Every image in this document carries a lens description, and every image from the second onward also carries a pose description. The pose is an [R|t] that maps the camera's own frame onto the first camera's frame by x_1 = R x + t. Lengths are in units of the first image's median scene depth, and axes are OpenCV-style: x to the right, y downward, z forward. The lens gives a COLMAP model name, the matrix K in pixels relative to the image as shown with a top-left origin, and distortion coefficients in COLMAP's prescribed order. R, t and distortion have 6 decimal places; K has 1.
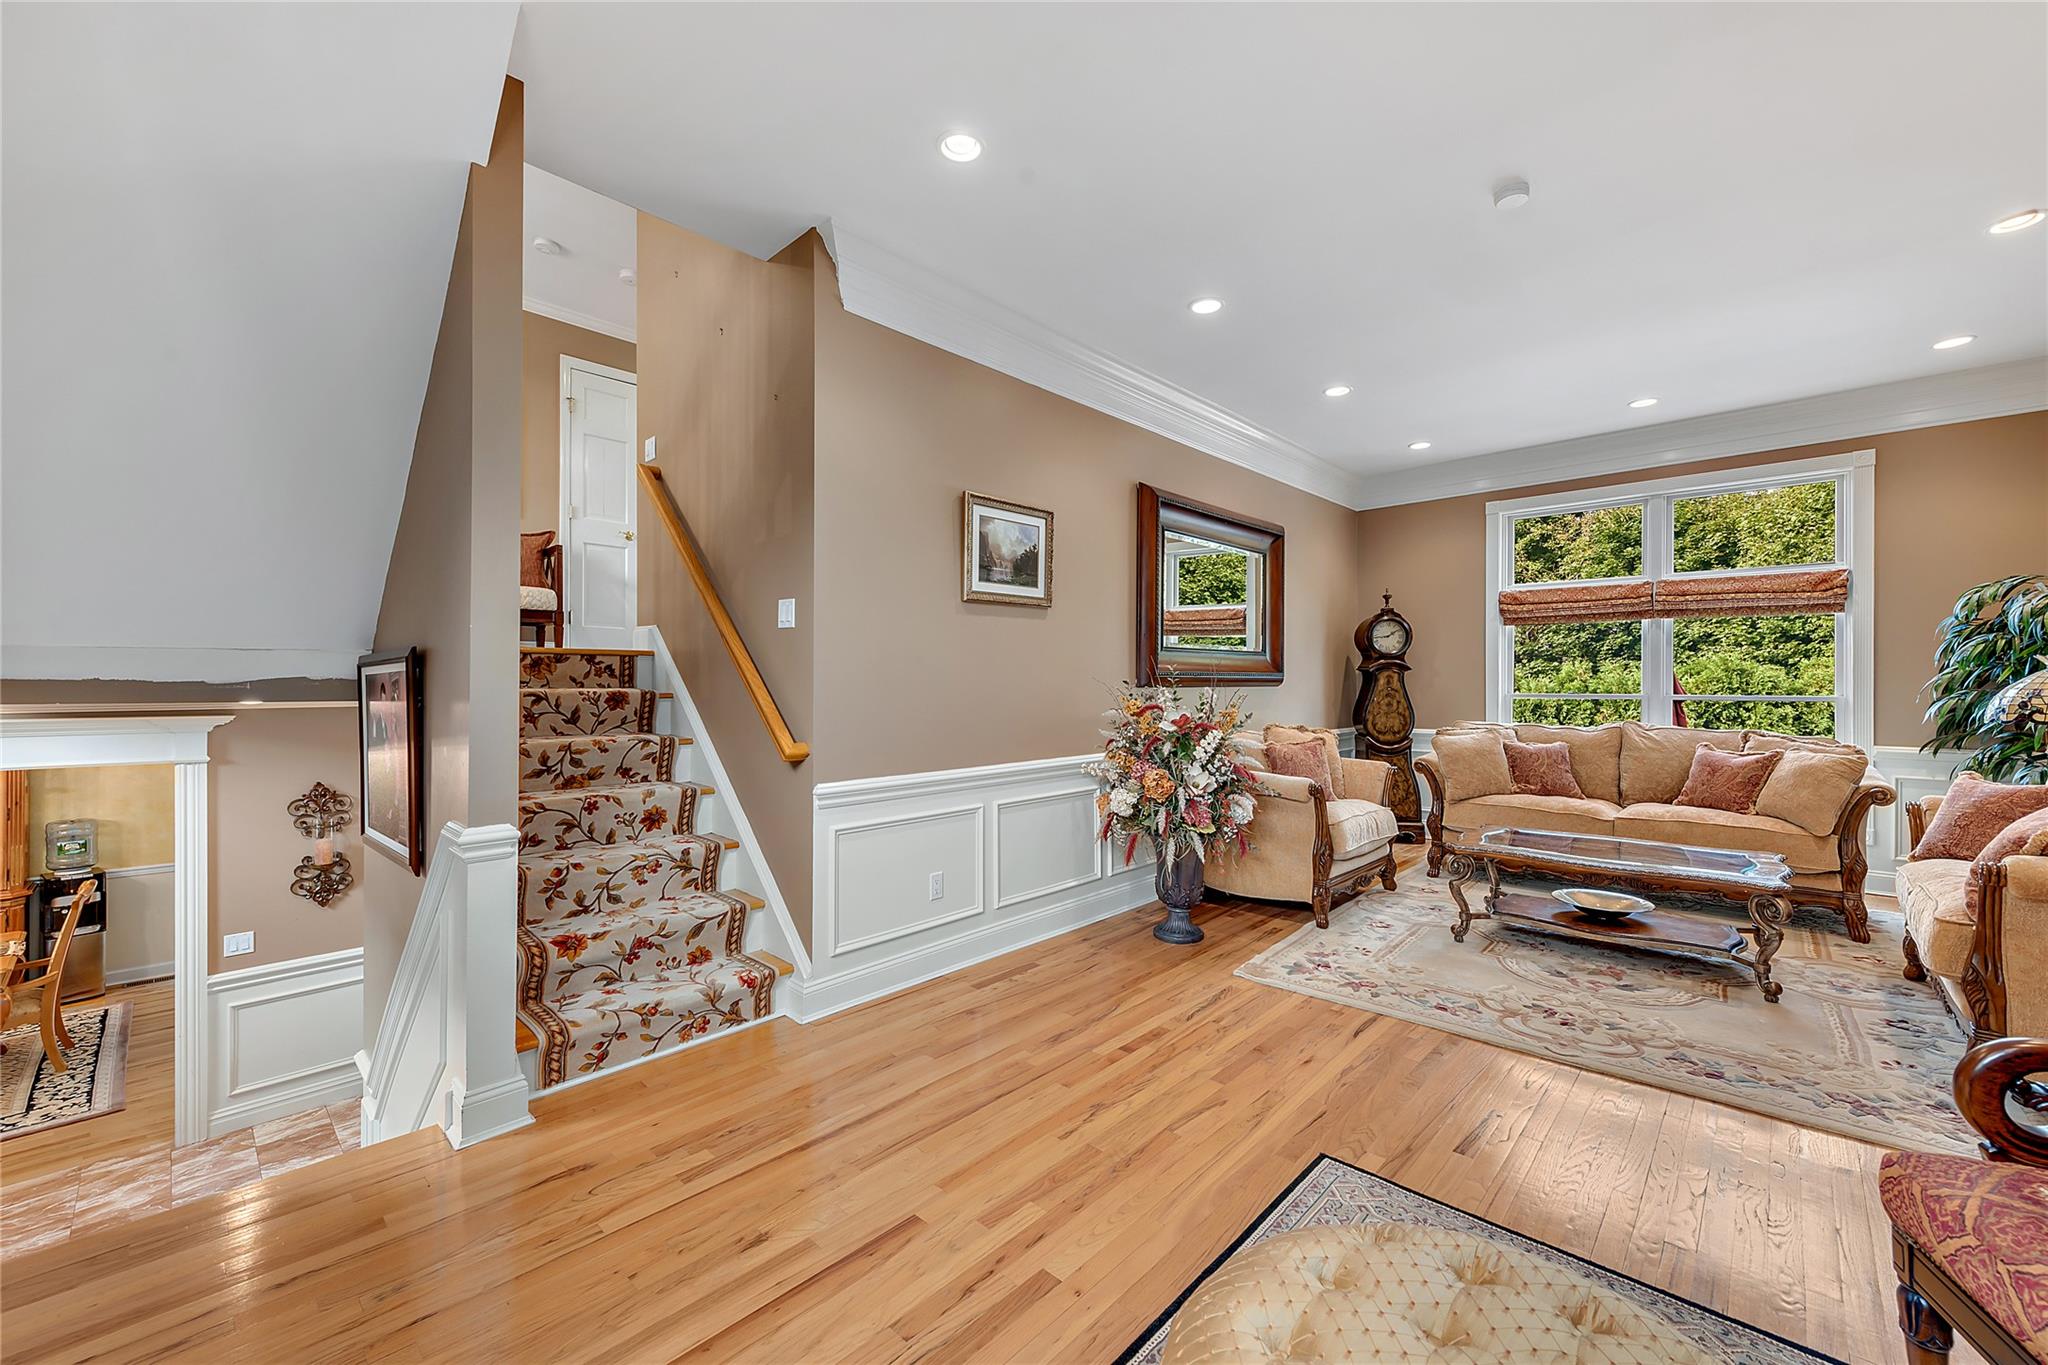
lens RADIAL K [[823.0, 0, 1024.0], [0, 823.0, 682.5], [0, 0, 1]] dist [-0.000498, -0.000498]
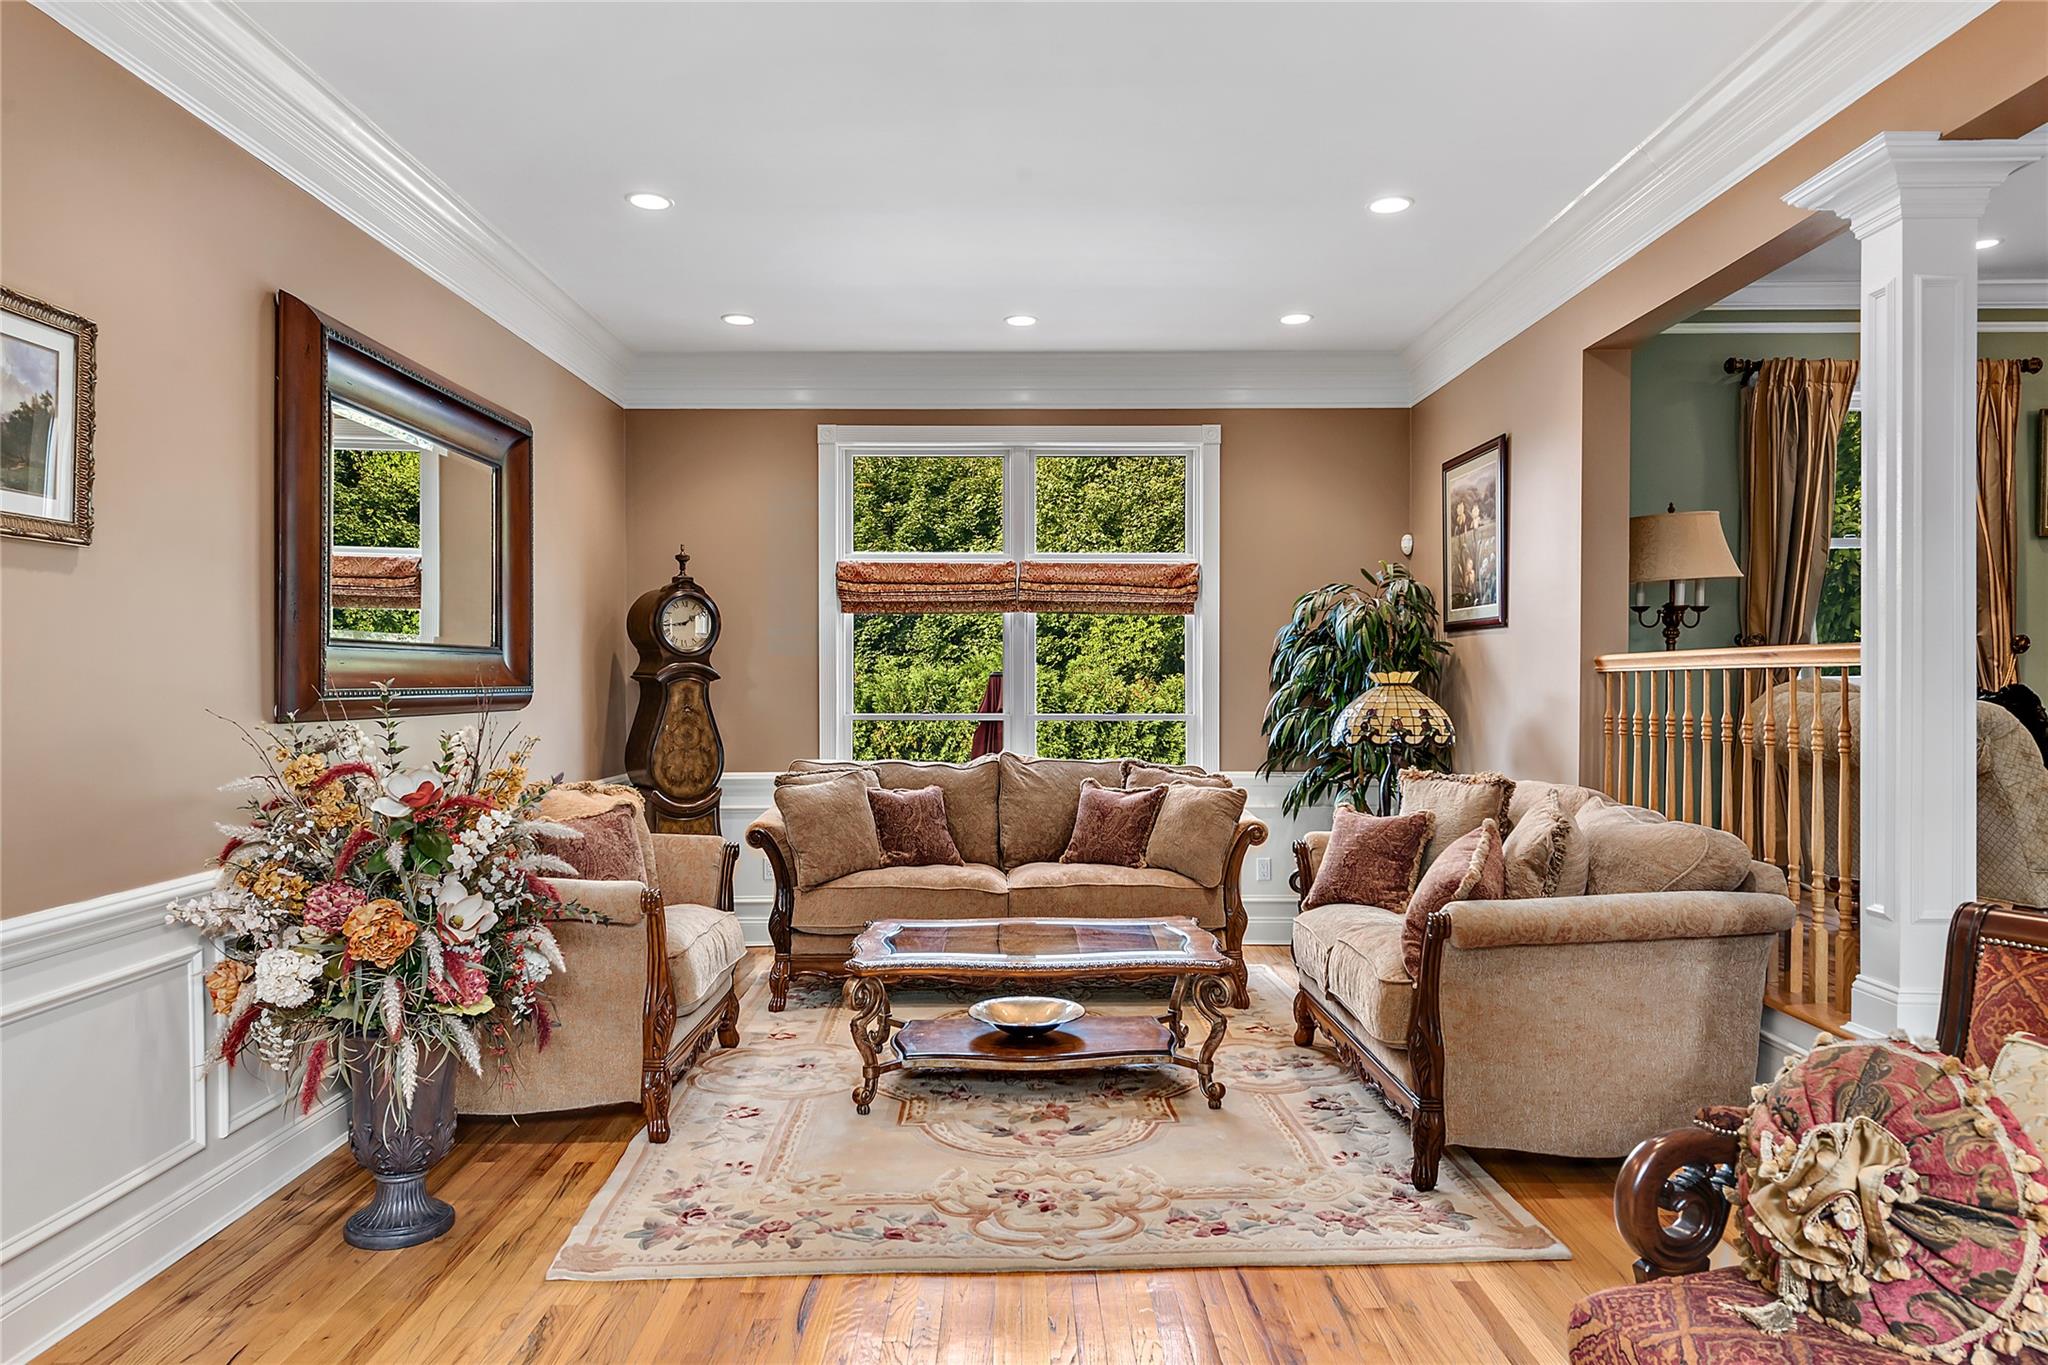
lens RADIAL K [[1356.0, 0, 1024.0], [0, 1356.0, 682.5], [0, 0, 1]] dist [0.040009, -0.038235]
pose [[0.712258, -0.001506, 0.701916, -0.122719], [-0.001765, 0.999991, 0.003936, -0.024421], [-0.701915, -0.004043, 0.712249, 0.154907]]
